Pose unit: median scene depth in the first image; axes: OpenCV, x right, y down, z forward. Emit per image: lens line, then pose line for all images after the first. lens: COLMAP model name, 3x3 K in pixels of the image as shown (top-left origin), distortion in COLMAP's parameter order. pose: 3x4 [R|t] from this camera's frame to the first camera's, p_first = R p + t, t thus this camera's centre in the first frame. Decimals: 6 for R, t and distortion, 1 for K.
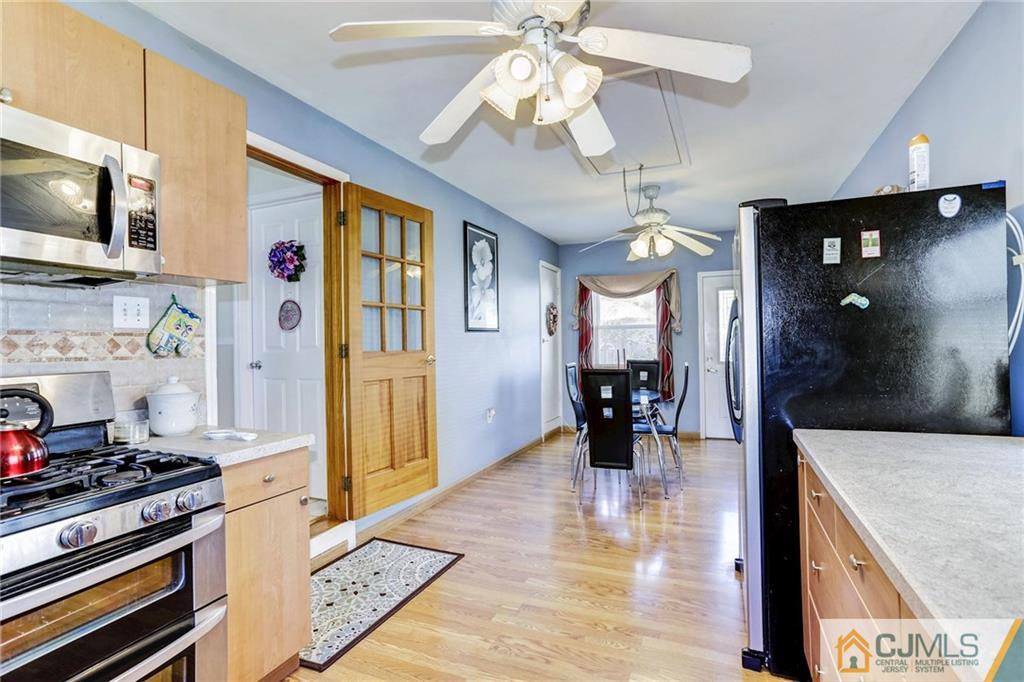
lens RADIAL K [[496.1, 0, 516.2], [0, 496.1, 340.8], [0, 0, 1]] dist [-0.001934, 0.000011]
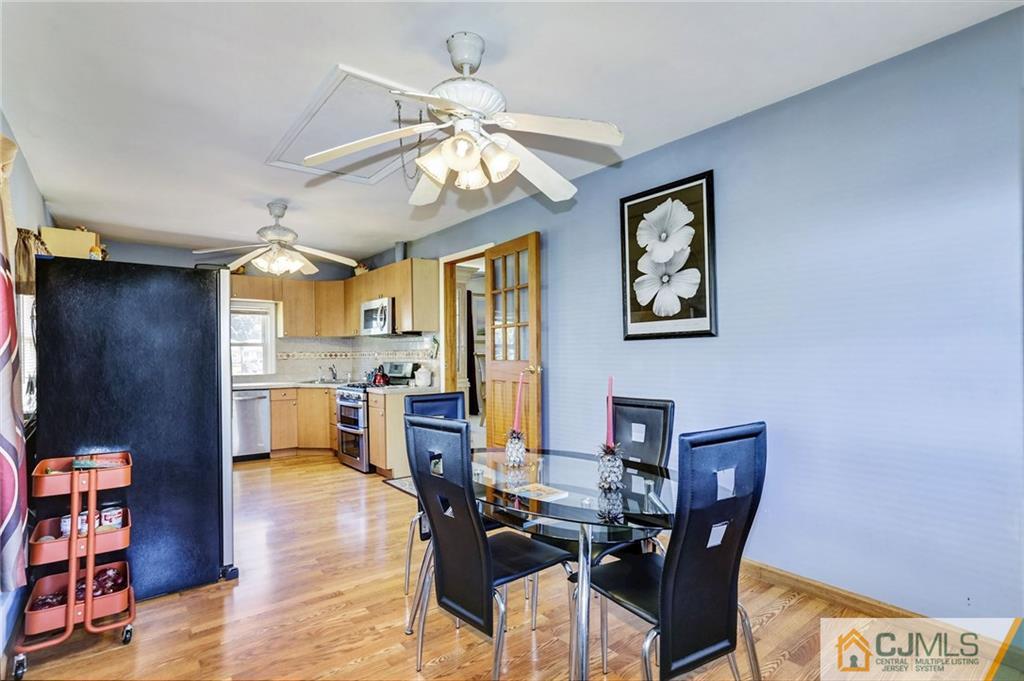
lens RADIAL K [[498.1, 0, 546.8], [0, 498.1, 353.4], [0, 0, 1]] dist [0.001432, 0.000091]
pose [[-0.430800, 0.022474, -0.902167, 0.973431], [0.018570, 0.999699, 0.016036, -0.017400], [0.902256, -0.009845, -0.431088, 1.804373]]
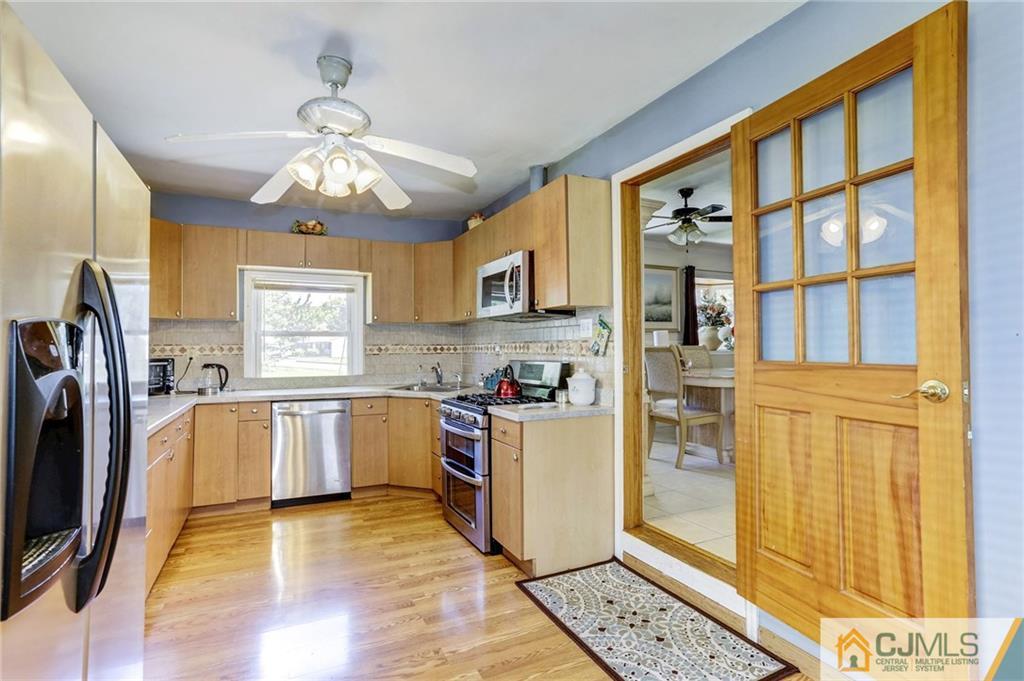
lens RADIAL K [[496.1, 0, 516.2], [0, 496.1, 340.3], [0, 0, 1]] dist [-0.001934, 0.000011]
pose [[-0.649567, 0.009699, -0.760243, 0.412023], [0.018862, 0.999816, -0.003361, -0.008757], [0.760071, -0.016523, -0.649630, 1.194144]]
